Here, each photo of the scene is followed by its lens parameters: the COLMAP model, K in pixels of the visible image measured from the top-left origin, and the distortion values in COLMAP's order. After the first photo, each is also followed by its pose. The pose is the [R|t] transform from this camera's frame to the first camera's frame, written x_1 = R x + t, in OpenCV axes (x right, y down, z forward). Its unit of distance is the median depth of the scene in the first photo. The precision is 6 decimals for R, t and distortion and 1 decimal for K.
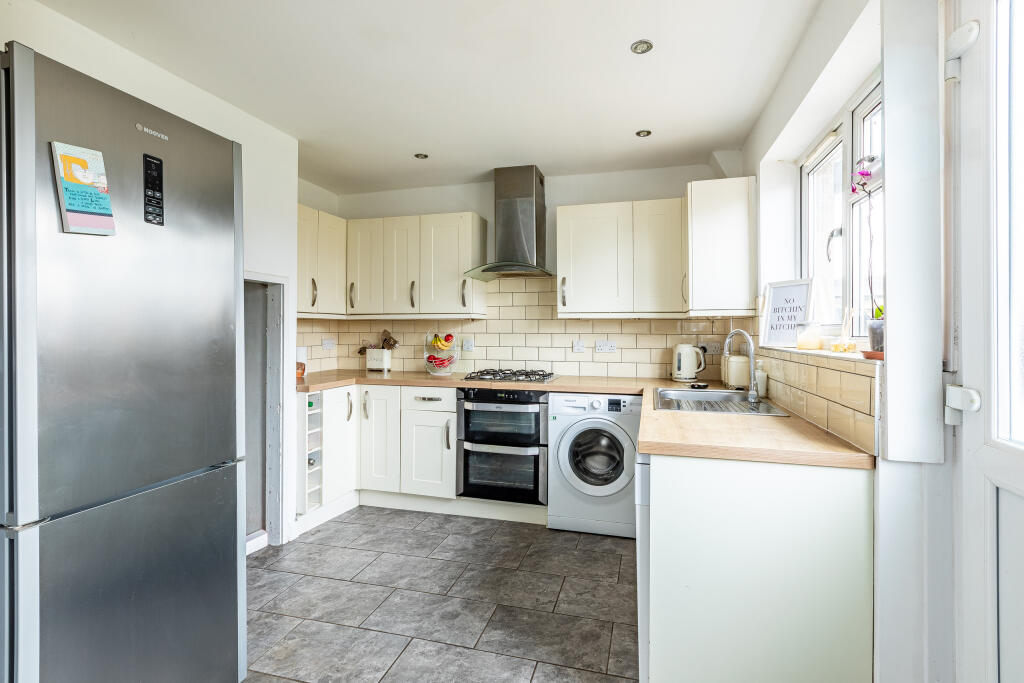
lens RADIAL K [[451.2, 0, 515.1], [0, 451.2, 335.0], [0, 0, 1]] dist [-0.001263, 0.000153]
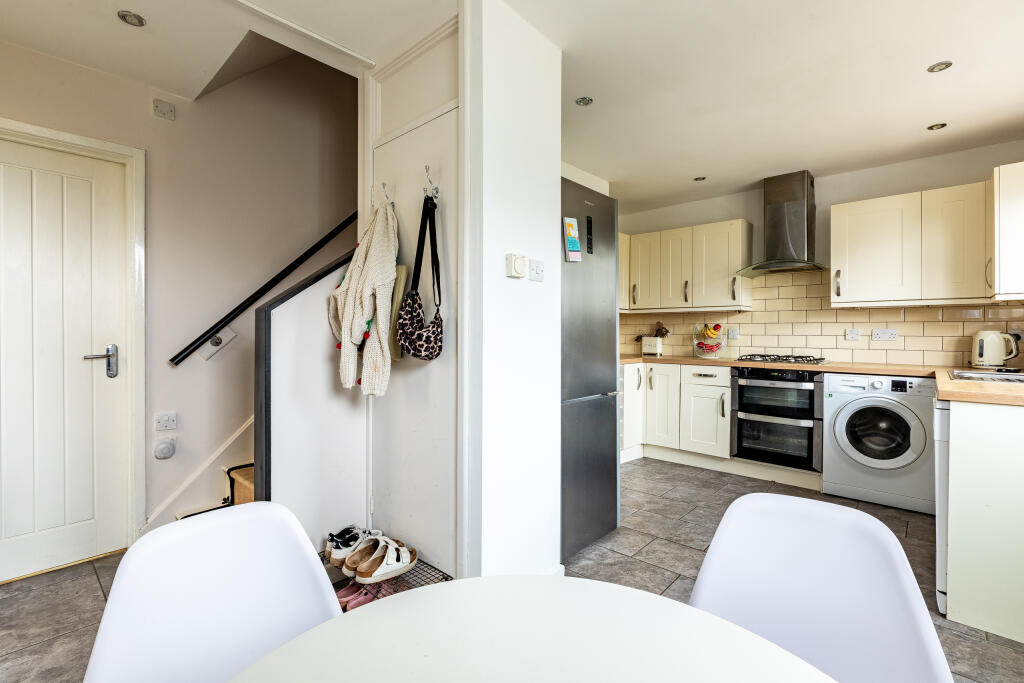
lens RADIAL K [[451.2, 0, 511.4], [0, 451.2, 340.5], [0, 0, 1]] dist [-0.001263, 0.000153]
pose [[0.896994, 0.006305, -0.441998, -0.120436], [-0.004442, 0.999976, 0.005249, 0.041539], [0.442020, -0.002745, 0.897001, -0.333063]]
